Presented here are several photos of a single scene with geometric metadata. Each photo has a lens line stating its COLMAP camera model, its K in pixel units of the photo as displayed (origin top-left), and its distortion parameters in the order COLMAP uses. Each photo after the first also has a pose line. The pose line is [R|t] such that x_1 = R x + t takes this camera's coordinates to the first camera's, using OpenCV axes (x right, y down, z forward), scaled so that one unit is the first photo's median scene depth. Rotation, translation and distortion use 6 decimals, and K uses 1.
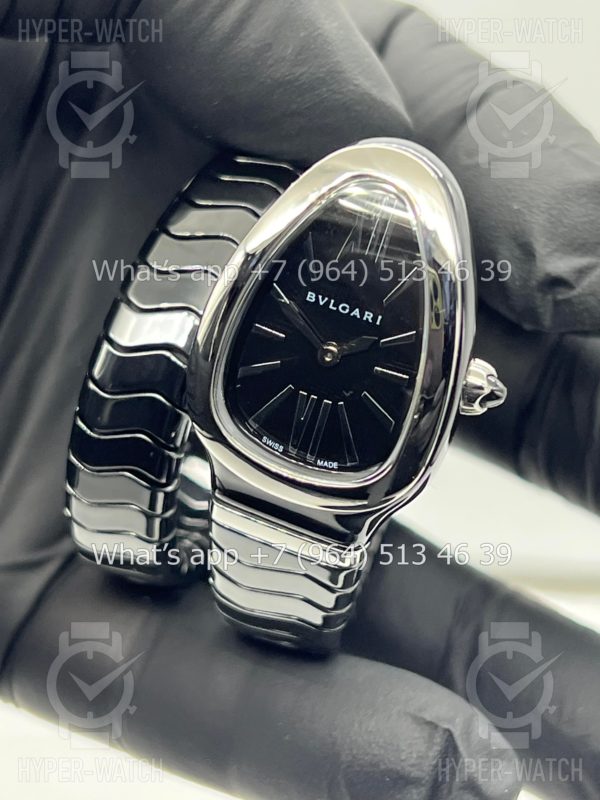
lens RADIAL K [[1760.6, 0, 299.2], [0, 1760.6, 396.9], [0, 0, 1]] dist [0.961842, 0.000000]
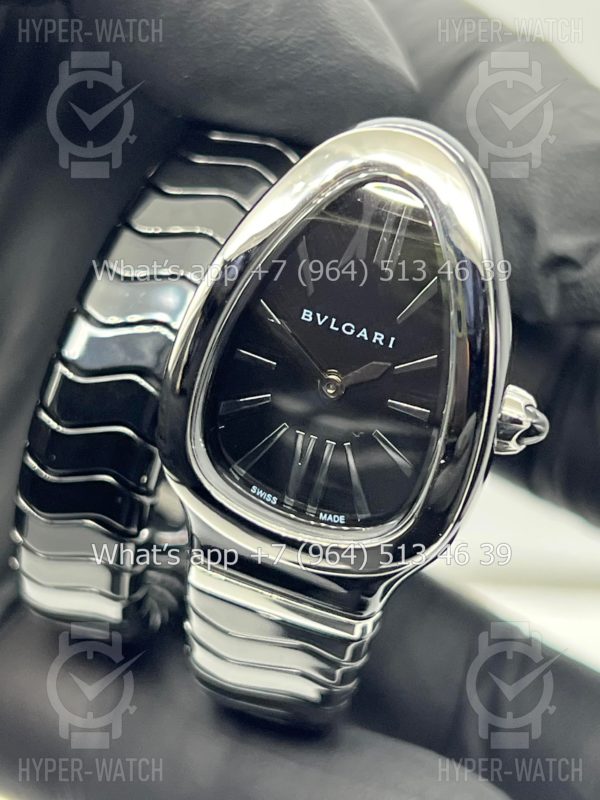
lens RADIAL K [[1760.6, 0, 299.6], [0, 1760.6, 407.5], [0, 0, 1]] dist [0.961842, 0.000000]
pose [[0.999644, -0.023298, 0.012991, -0.007887], [0.022981, 0.999447, 0.024043, -0.031657], [-0.013544, -0.023736, 0.999627, 0.174491]]
